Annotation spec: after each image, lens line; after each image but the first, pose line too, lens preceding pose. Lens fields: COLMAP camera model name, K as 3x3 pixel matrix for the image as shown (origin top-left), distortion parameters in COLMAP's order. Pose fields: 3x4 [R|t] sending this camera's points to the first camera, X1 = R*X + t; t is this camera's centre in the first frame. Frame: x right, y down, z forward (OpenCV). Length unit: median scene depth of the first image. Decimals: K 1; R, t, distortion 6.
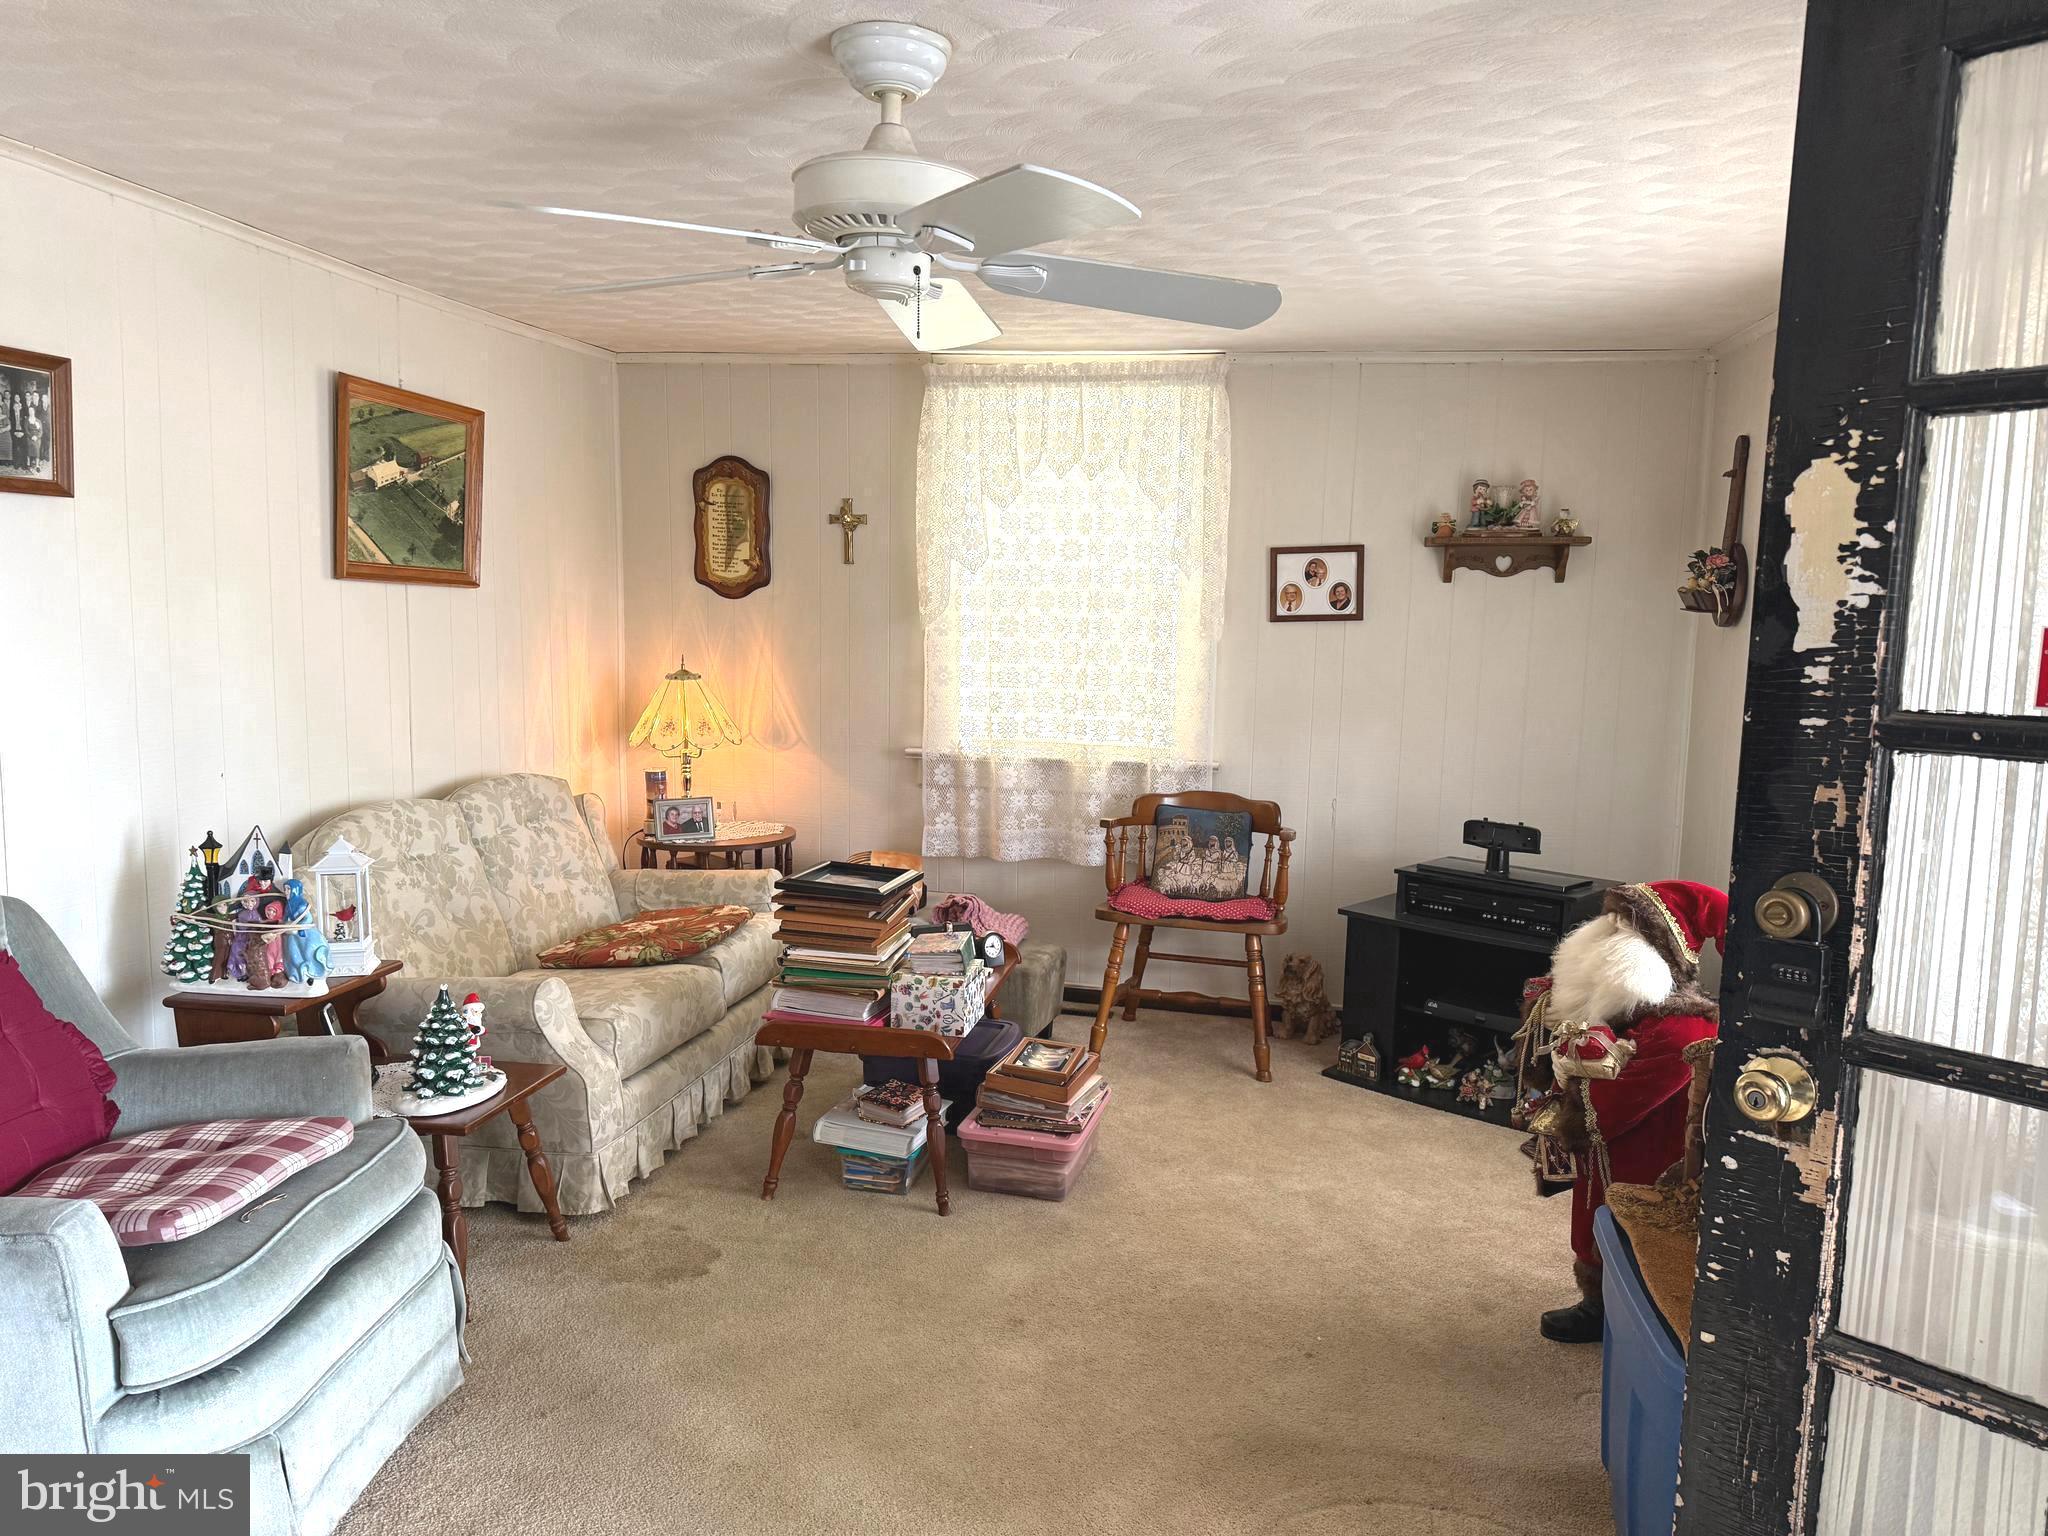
lens RADIAL K [[1428.9, 0, 1011.4], [0, 1428.9, 767.7], [0, 0, 1]] dist [0.087085, -0.115984]
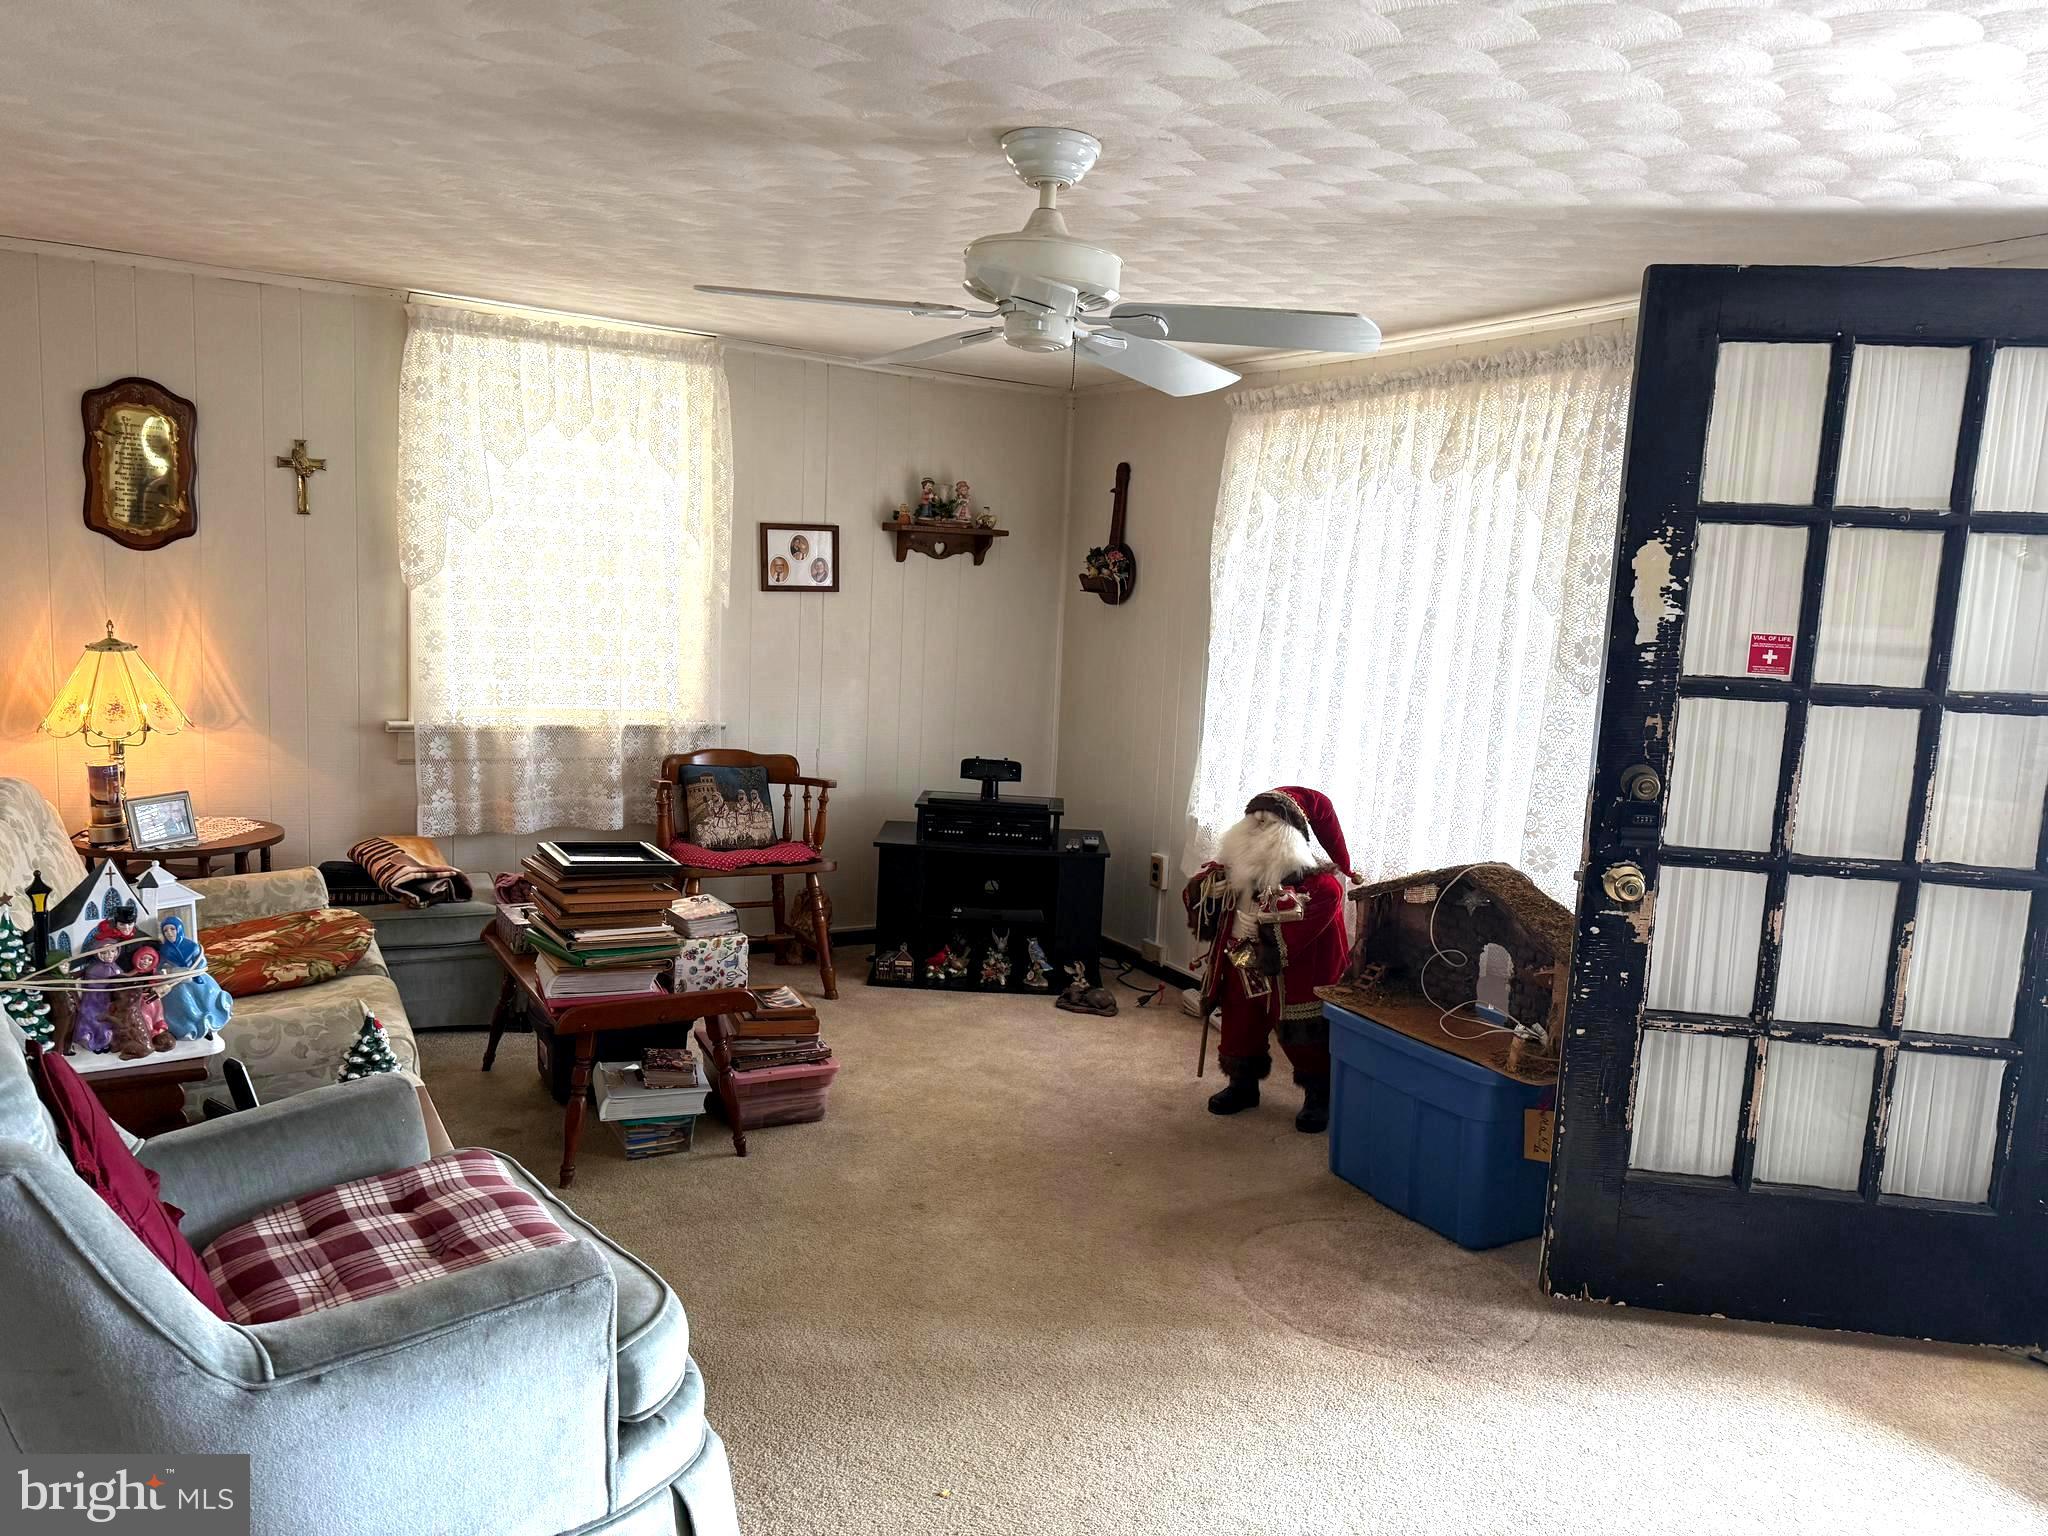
lens RADIAL K [[1428.9, 0, 1017.5], [0, 1428.9, 772.9], [0, 0, 1]] dist [0.087085, -0.115984]
pose [[0.747609, -0.070330, 0.660405, -0.428485], [0.042608, 0.997408, 0.057985, -0.019474], [-0.662771, -0.015211, 0.748668, 0.050143]]
